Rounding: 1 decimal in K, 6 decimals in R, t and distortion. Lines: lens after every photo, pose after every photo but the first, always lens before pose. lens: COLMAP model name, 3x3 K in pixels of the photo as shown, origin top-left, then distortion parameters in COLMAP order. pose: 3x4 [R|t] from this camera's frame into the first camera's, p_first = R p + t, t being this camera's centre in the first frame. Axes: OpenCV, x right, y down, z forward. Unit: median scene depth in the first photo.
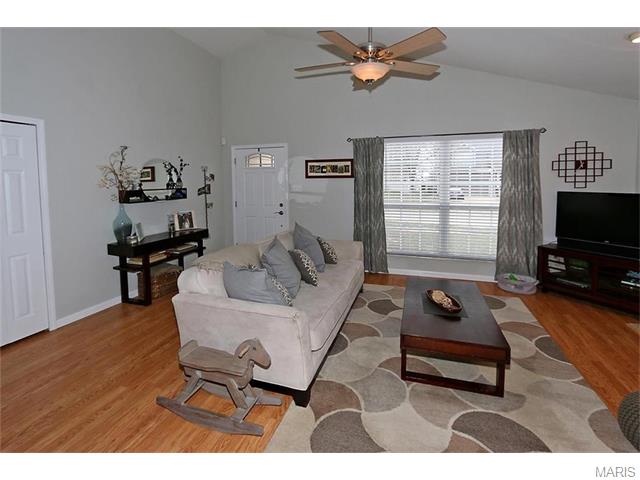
lens RADIAL K [[303.6, 0, 326.5], [0, 303.6, 191.0], [0, 0, 1]] dist [-0.002985, 0.000262]
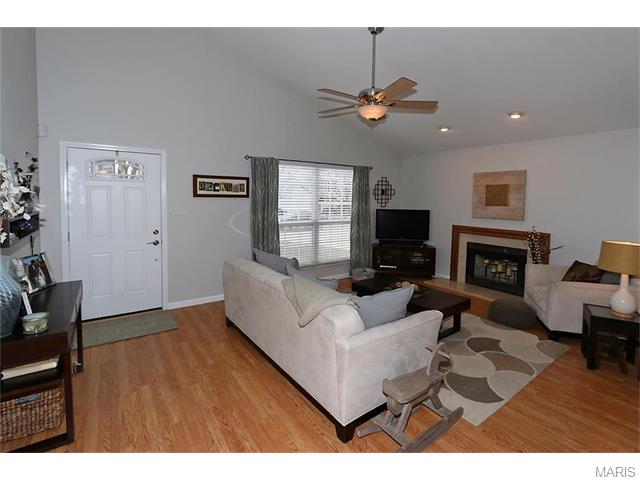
lens RADIAL K [[311.5, 0, 306.5], [0, 311.5, 210.9], [0, 0, 1]] dist [-0.016284, 0.002797]
pose [[0.614477, -0.018908, 0.788708, -0.591201], [0.012934, 0.999820, 0.013892, -0.013505], [-0.788829, 0.001665, 0.614611, 0.273561]]
